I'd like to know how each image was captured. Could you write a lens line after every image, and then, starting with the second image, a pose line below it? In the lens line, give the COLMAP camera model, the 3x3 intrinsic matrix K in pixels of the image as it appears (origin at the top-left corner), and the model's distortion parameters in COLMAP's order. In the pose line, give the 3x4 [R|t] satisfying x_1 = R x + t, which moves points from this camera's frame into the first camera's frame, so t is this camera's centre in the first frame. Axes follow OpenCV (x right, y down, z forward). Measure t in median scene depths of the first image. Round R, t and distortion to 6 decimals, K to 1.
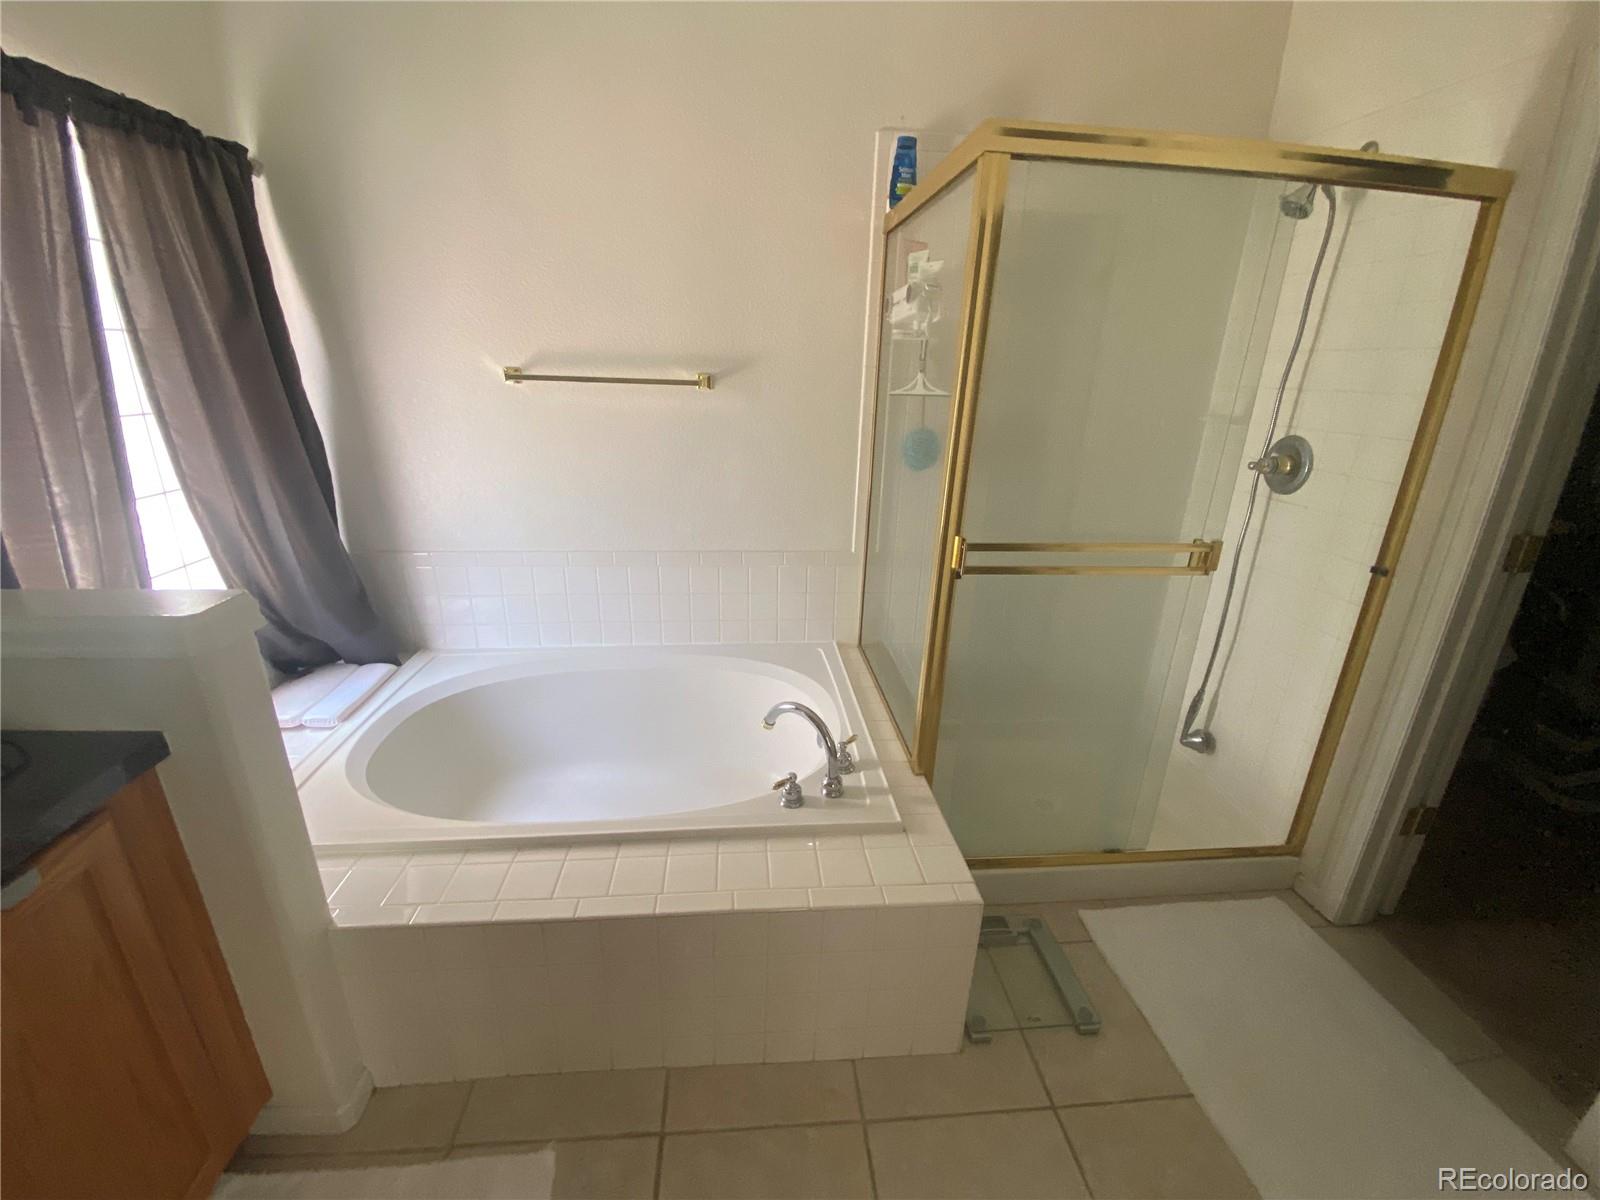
lens RADIAL K [[668.3, 0, 798.4], [0, 668.3, 599.1], [0, 0, 1]] dist [-0.005246, -0.006329]
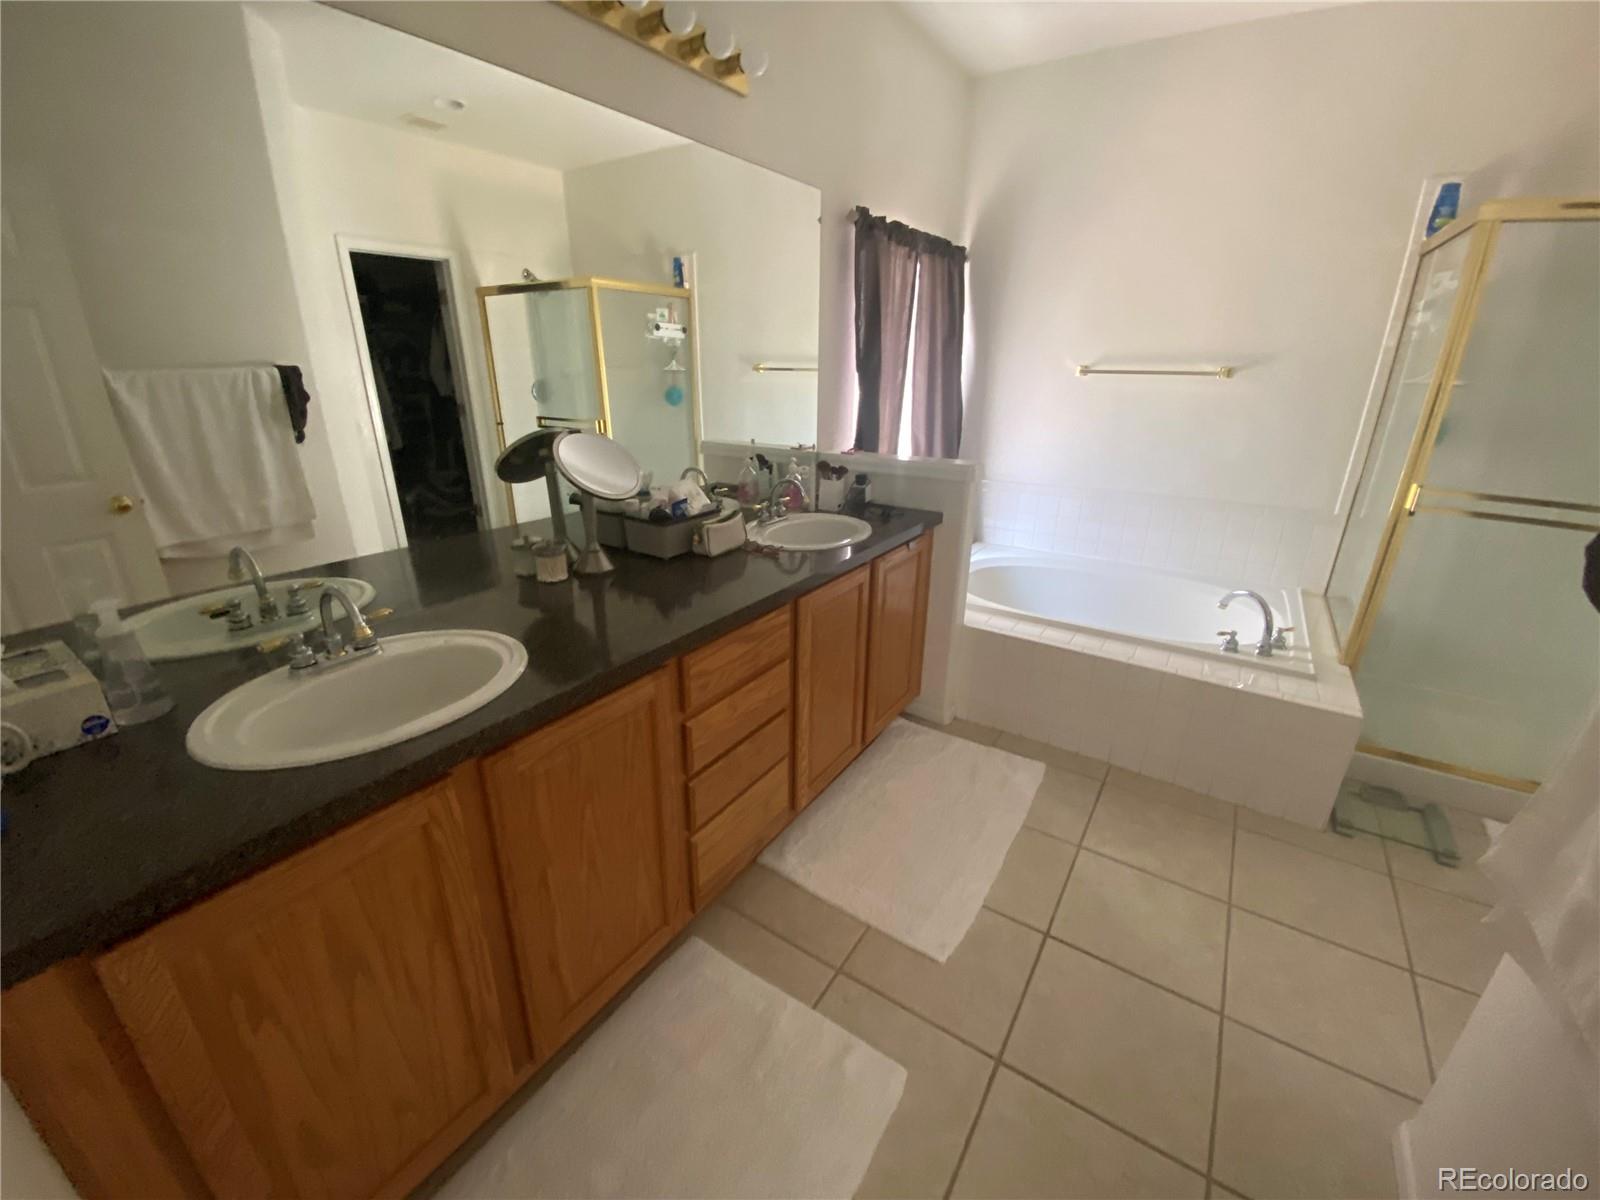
lens RADIAL K [[668.3, 0, 768.8], [0, 668.3, 598.9], [0, 0, 1]] dist [-0.005246, -0.006329]
pose [[0.764243, 0.196489, -0.614267, 0.087902], [-0.195184, 0.978259, 0.070083, 0.261384], [0.614683, 0.066335, 0.785980, -0.753899]]
